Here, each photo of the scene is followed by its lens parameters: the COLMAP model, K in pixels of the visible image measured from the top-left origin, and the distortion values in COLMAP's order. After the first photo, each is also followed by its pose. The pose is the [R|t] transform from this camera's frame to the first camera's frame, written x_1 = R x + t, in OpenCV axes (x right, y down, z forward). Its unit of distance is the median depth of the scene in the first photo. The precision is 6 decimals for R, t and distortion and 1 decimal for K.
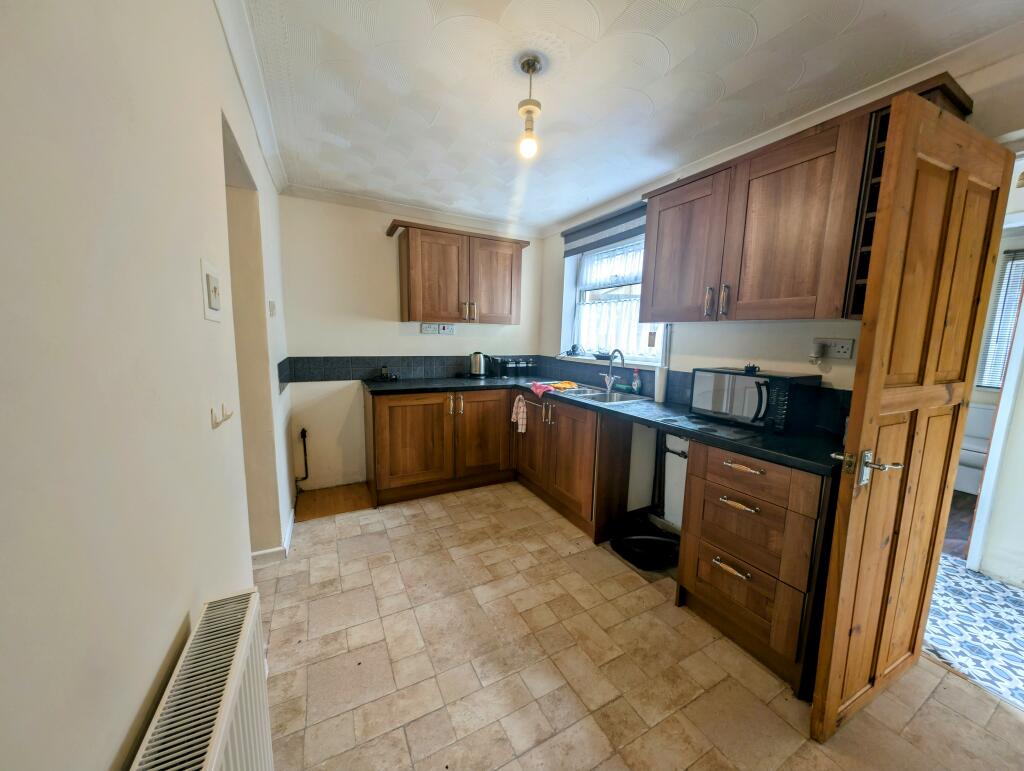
lens RADIAL K [[360.0, 0, 510.6], [0, 360.0, 384.5], [0, 0, 1]] dist [0.014780, -0.006016]
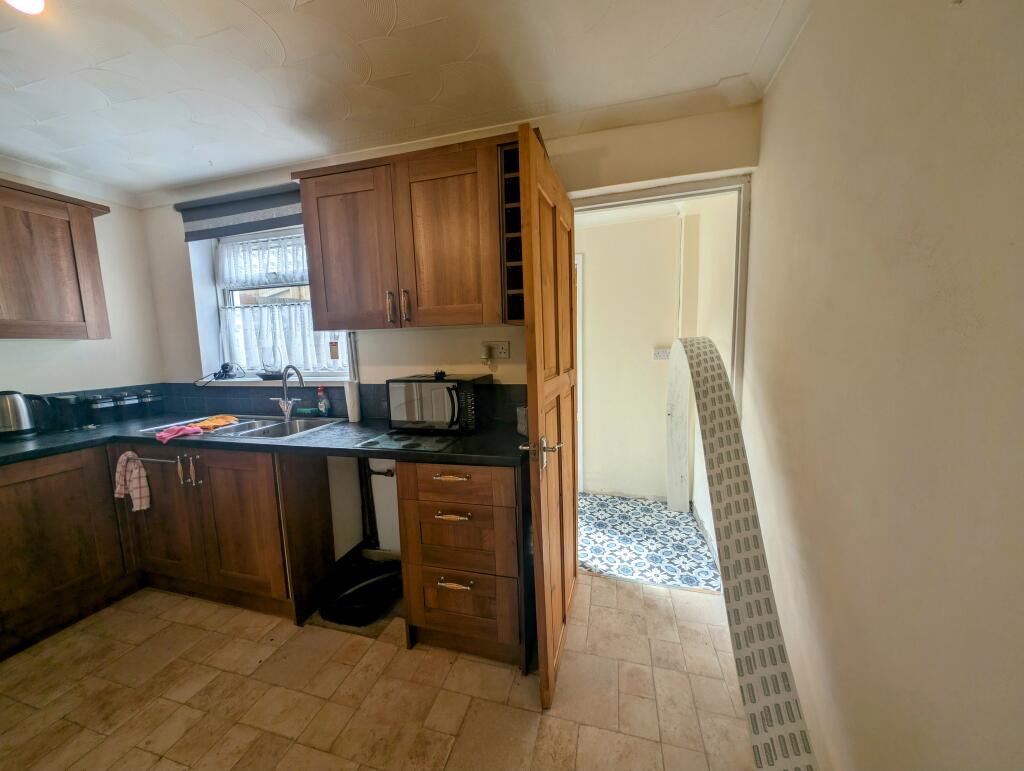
lens RADIAL K [[360.0, 0, 510.6], [0, 360.0, 384.5], [0, 0, 1]] dist [0.014780, -0.006016]
pose [[0.680626, -0.123859, 0.722085, 0.057681], [0.143134, 0.989093, 0.034743, -0.018113], [-0.718513, 0.079708, 0.690931, 0.136836]]
